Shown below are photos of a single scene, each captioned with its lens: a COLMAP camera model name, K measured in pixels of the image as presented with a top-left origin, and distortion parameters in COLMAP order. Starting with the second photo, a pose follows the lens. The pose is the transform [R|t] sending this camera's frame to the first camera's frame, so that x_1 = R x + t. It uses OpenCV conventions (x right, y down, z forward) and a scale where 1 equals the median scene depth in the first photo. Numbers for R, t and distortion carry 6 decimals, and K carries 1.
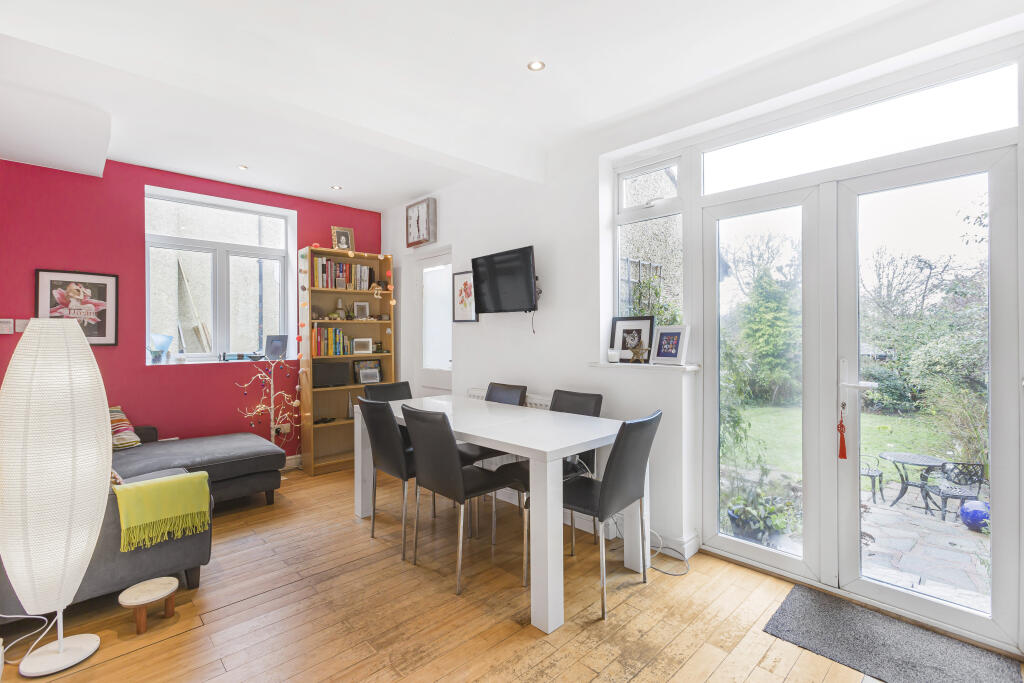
lens RADIAL K [[468.7, 0, 514.0], [0, 468.7, 336.9], [0, 0, 1]] dist [-0.007399, 0.008600]
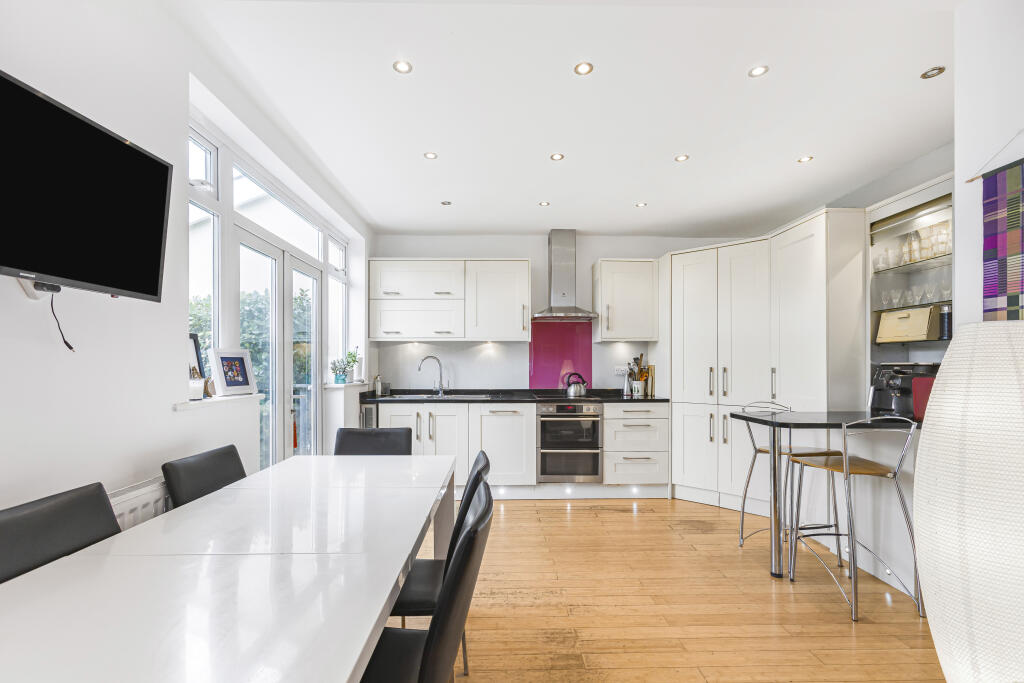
lens RADIAL K [[468.7, 0, 509.6], [0, 468.7, 365.7], [0, 0, 1]] dist [-0.007399, 0.008600]
pose [[-0.740463, 0.006338, 0.672067, -0.467873], [0.006770, 0.999975, -0.001971, 0.008901], [-0.672063, 0.003091, -0.740487, 0.996303]]
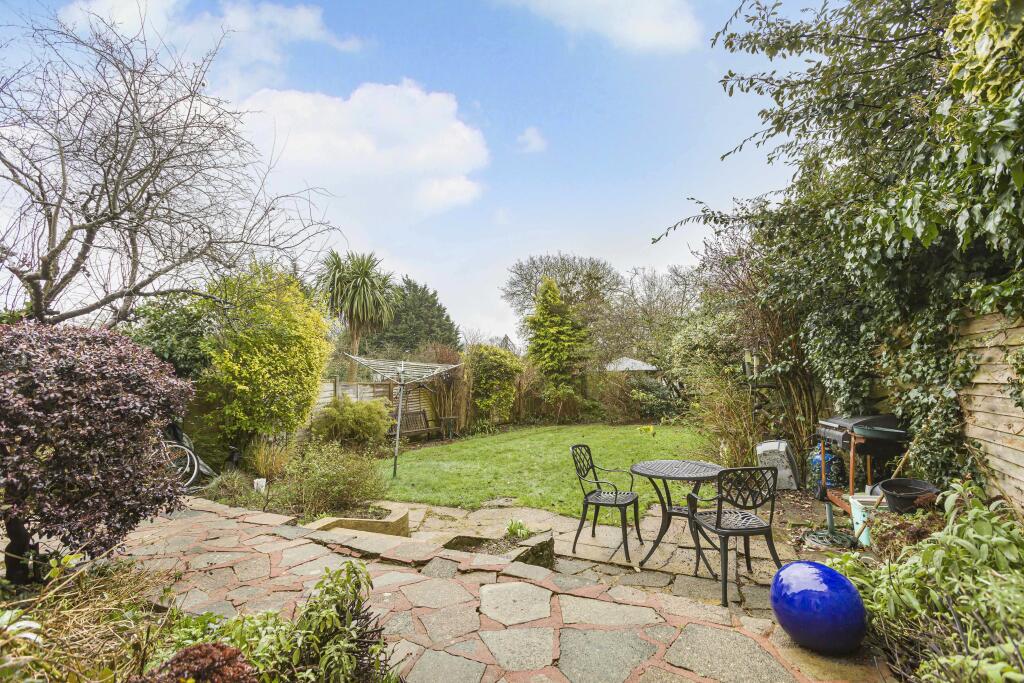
lens RADIAL K [[468.7, 0, 513.3], [0, 468.7, 337.5], [0, 0, 1]] dist [-0.007399, 0.008600]
pose [[0.932096, 0.006135, 0.362161, 0.785709], [0.020765, 0.997307, -0.070338, 0.233960], [-0.361617, 0.073082, 0.929458, 0.906395]]
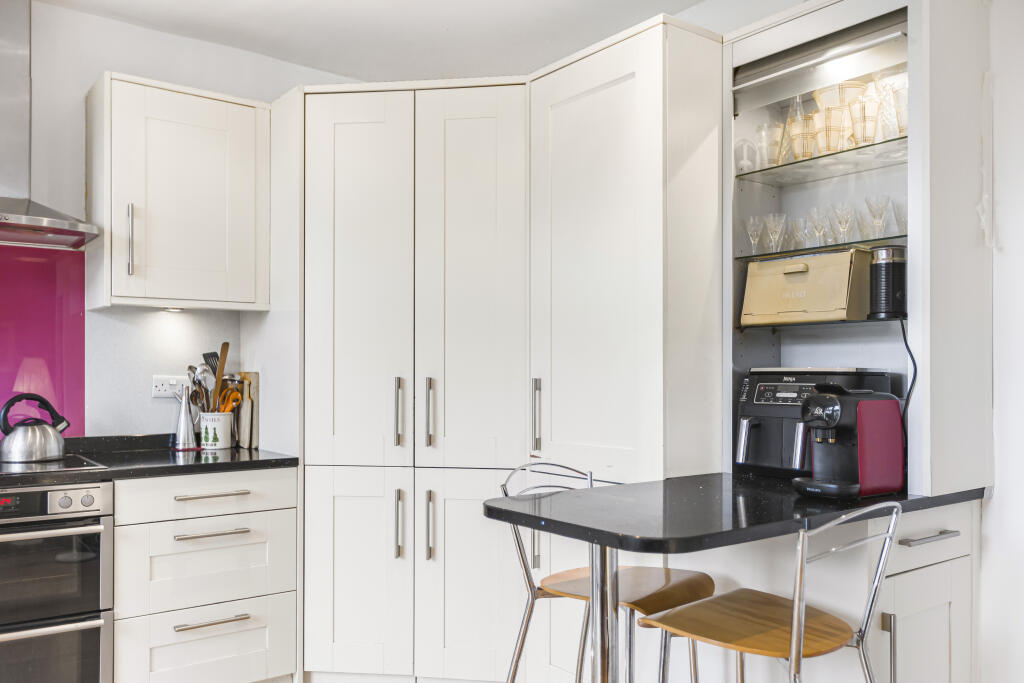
lens RADIAL K [[842.4, 0, 510.0], [0, 842.4, 371.0], [0, 0, 1]] dist [-0.005644, 0.015561]
pose [[-0.992789, 0.005092, 0.119766, -0.278484], [0.005083, 0.999987, -0.000377, 0.008342], [-0.119767, 0.000235, -0.992802, 0.651005]]
